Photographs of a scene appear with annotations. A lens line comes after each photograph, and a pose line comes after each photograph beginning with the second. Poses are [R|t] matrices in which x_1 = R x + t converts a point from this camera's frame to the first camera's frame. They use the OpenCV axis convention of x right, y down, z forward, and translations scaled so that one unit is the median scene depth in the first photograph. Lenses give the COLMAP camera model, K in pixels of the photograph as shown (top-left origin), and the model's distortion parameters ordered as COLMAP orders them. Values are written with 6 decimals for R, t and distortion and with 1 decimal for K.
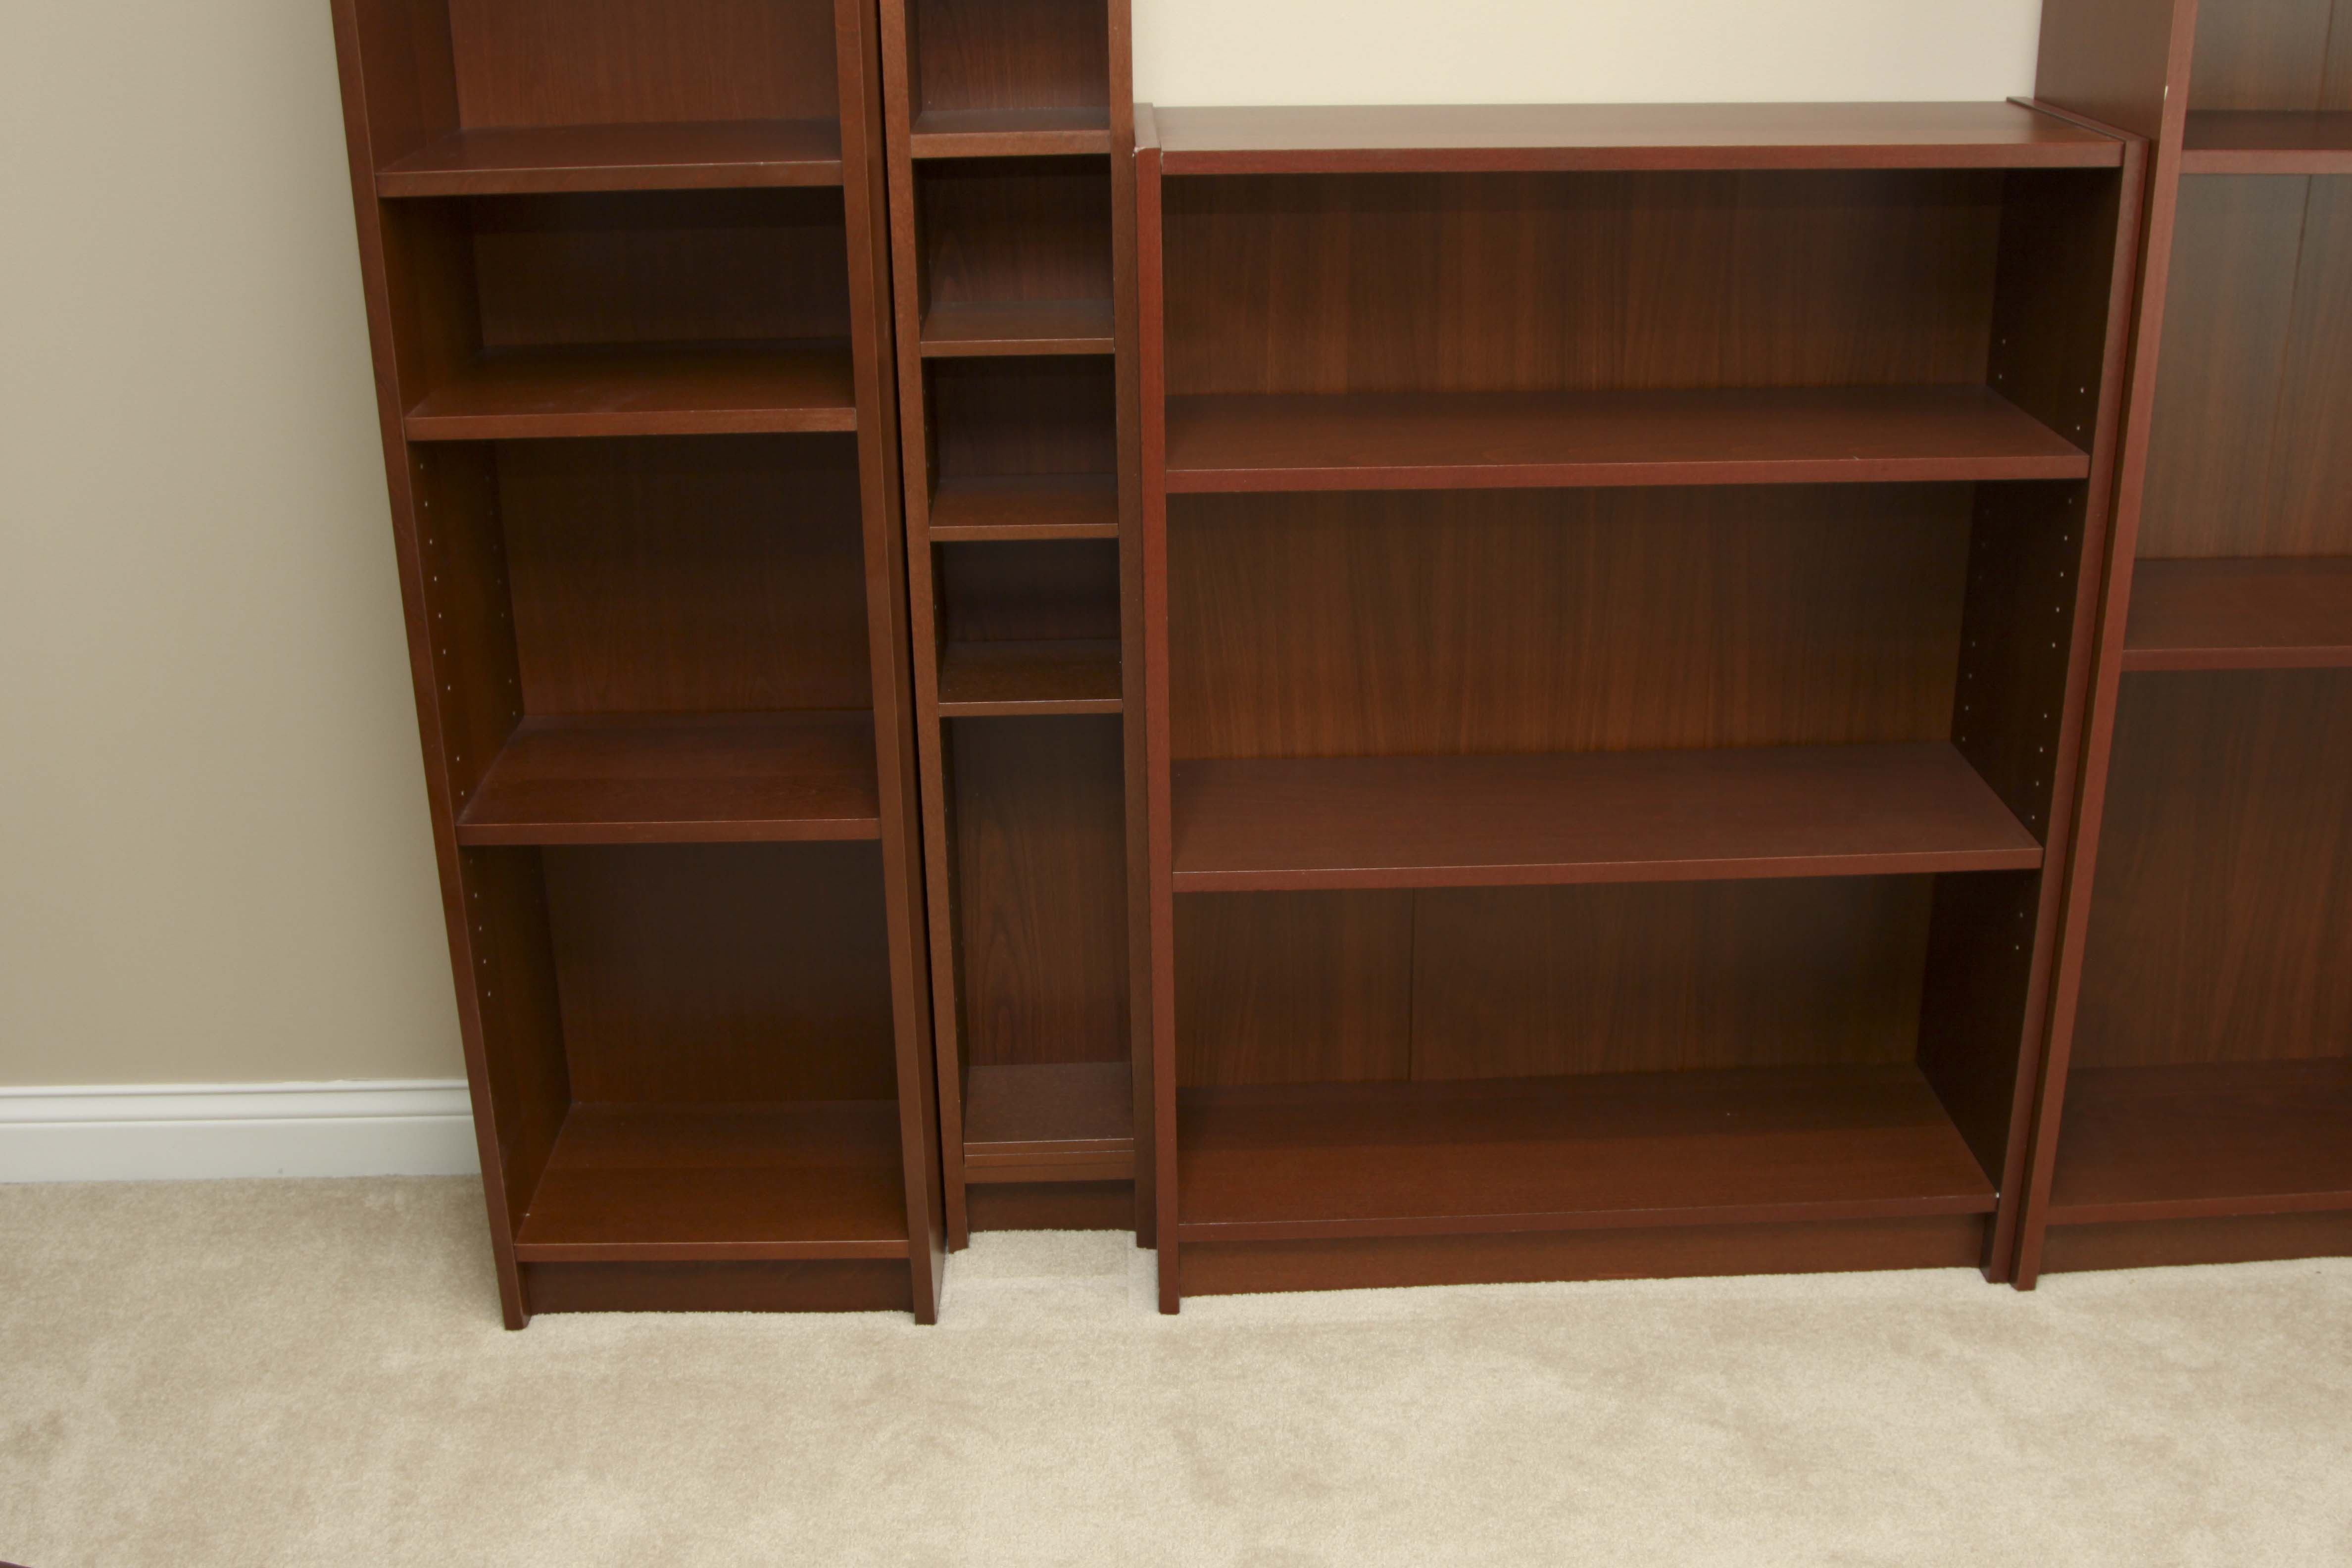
lens RADIAL K [[2526.8, 0, 1176.0], [0, 2526.8, 784.0], [0, 0, 1]] dist [-0.143906, 0.093354]
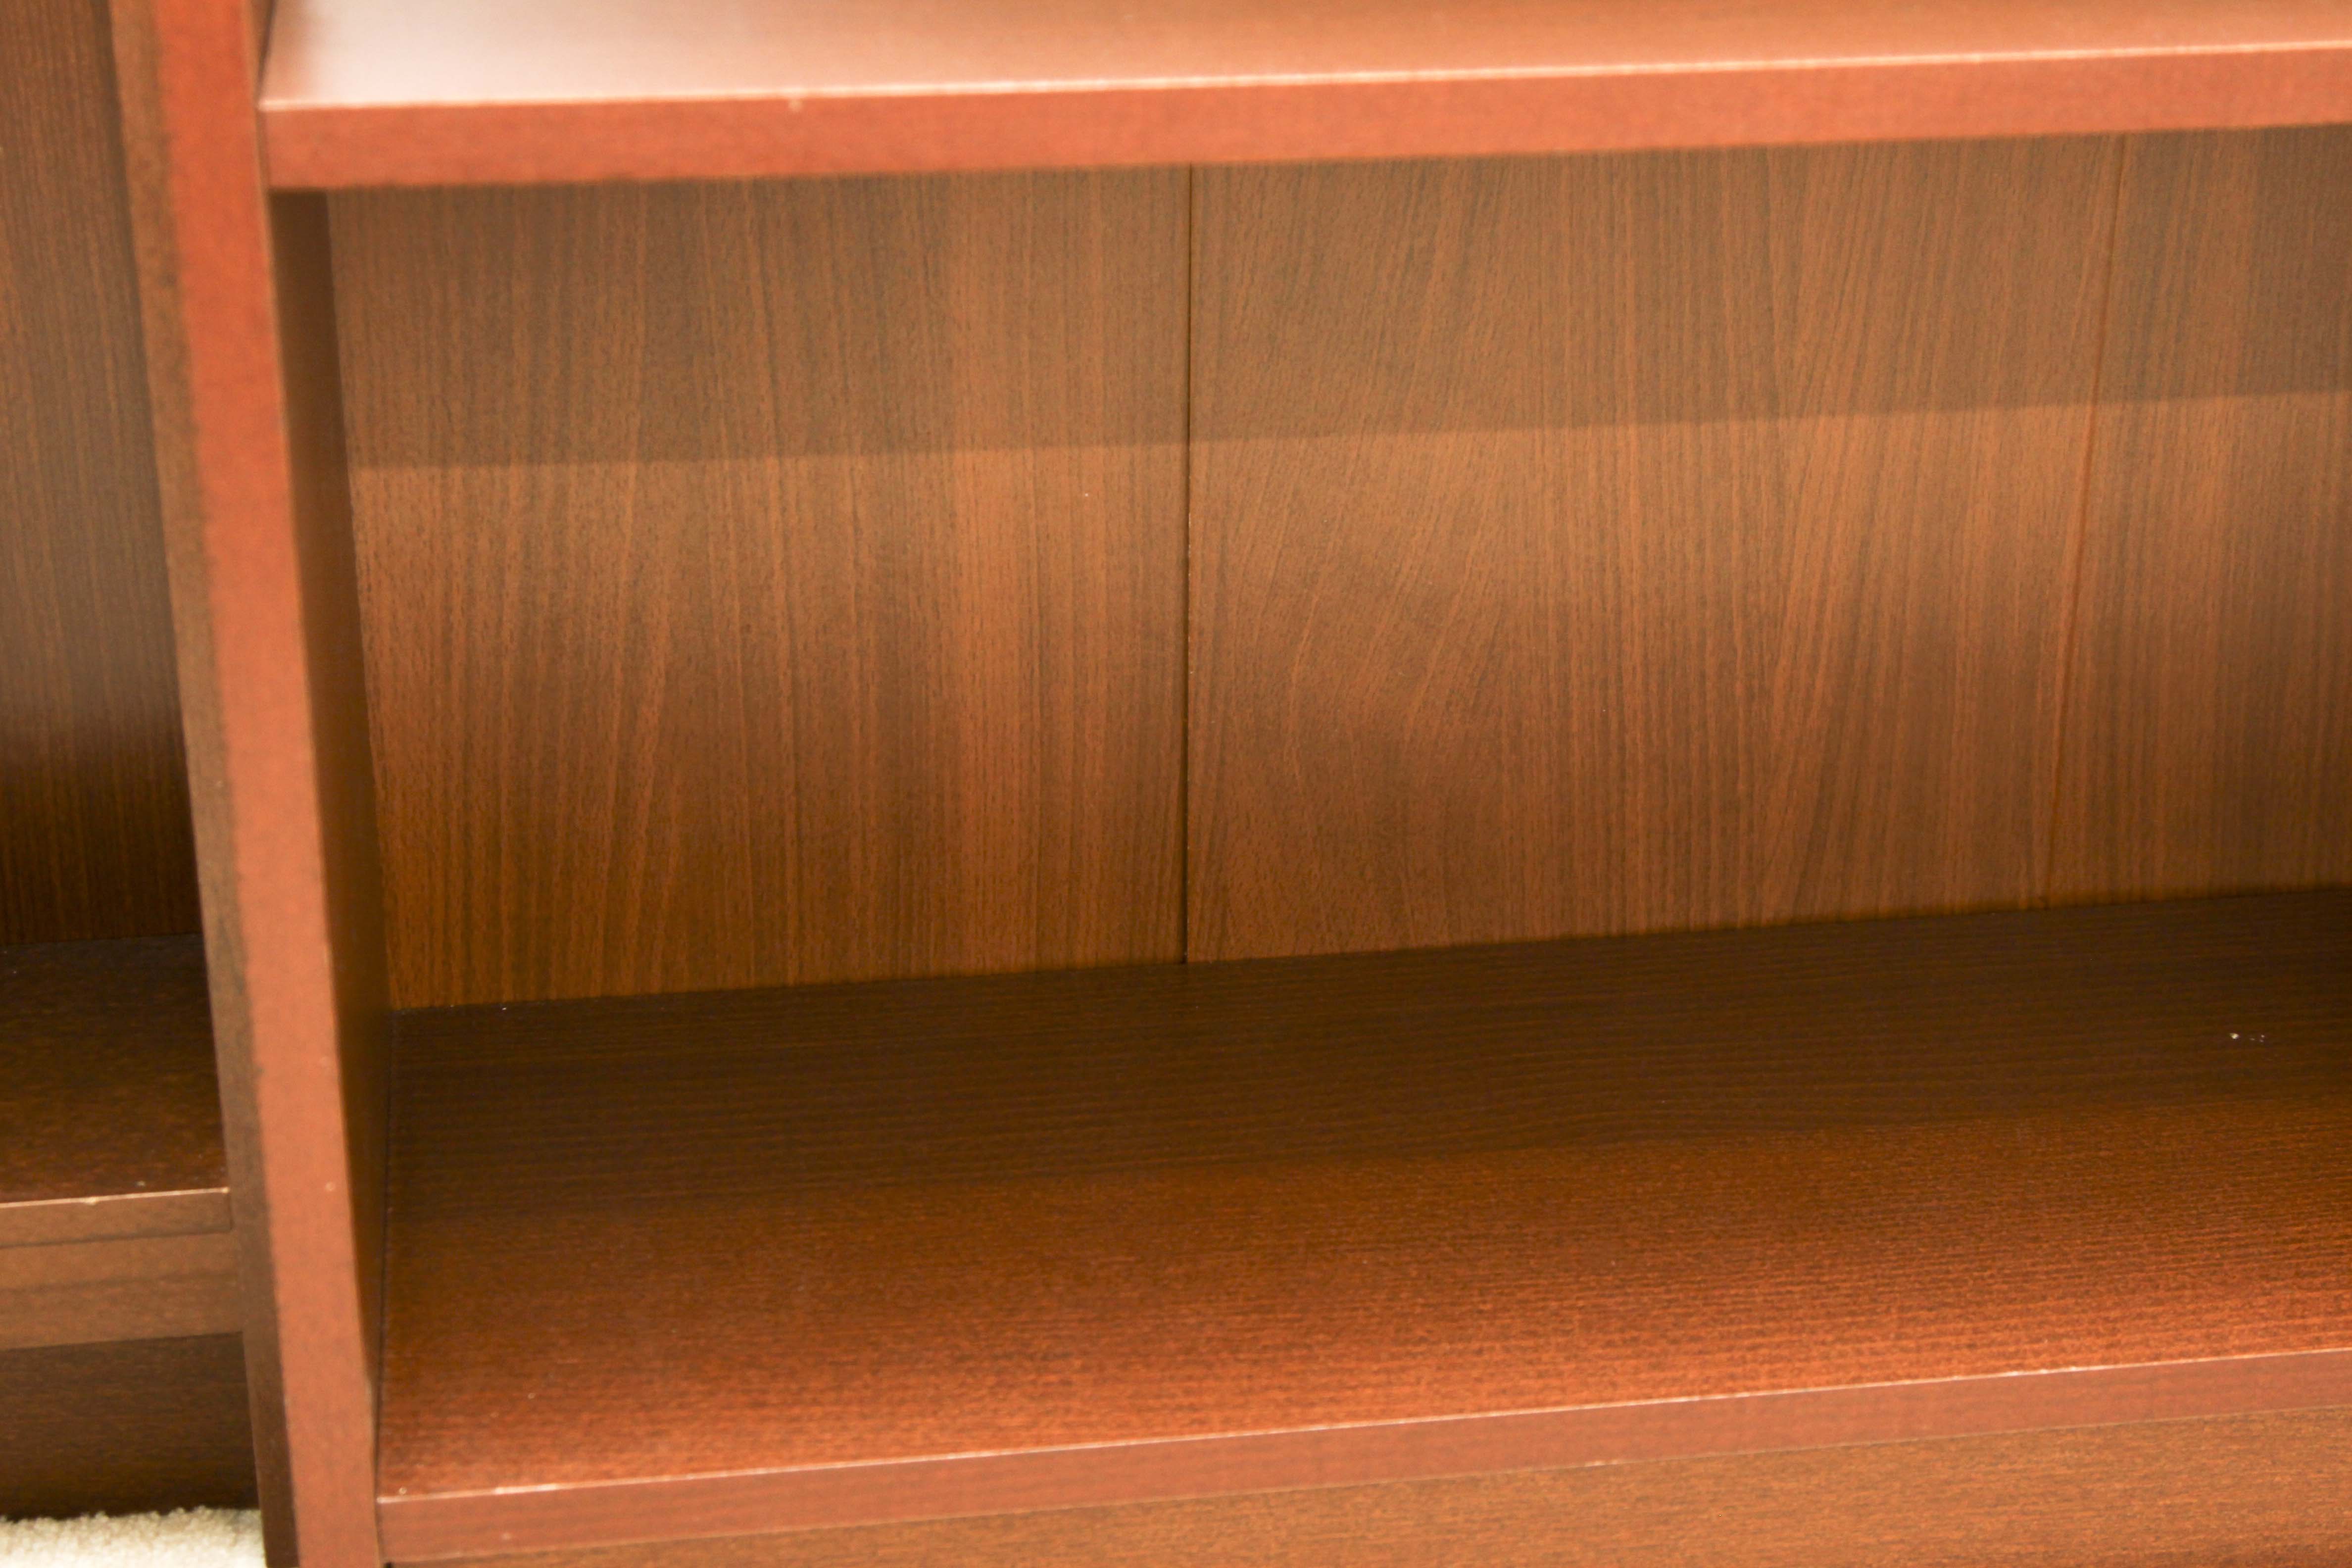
lens RADIAL K [[4204.5, 0, 1176.0], [0, 4204.5, 784.0], [0, 0, 1]] dist [0.031989, -0.039527]
pose [[0.992356, -0.030171, 0.119666, 0.035388], [0.024645, 0.998572, 0.047396, 0.082781], [-0.120925, -0.044084, 0.991682, 0.569924]]
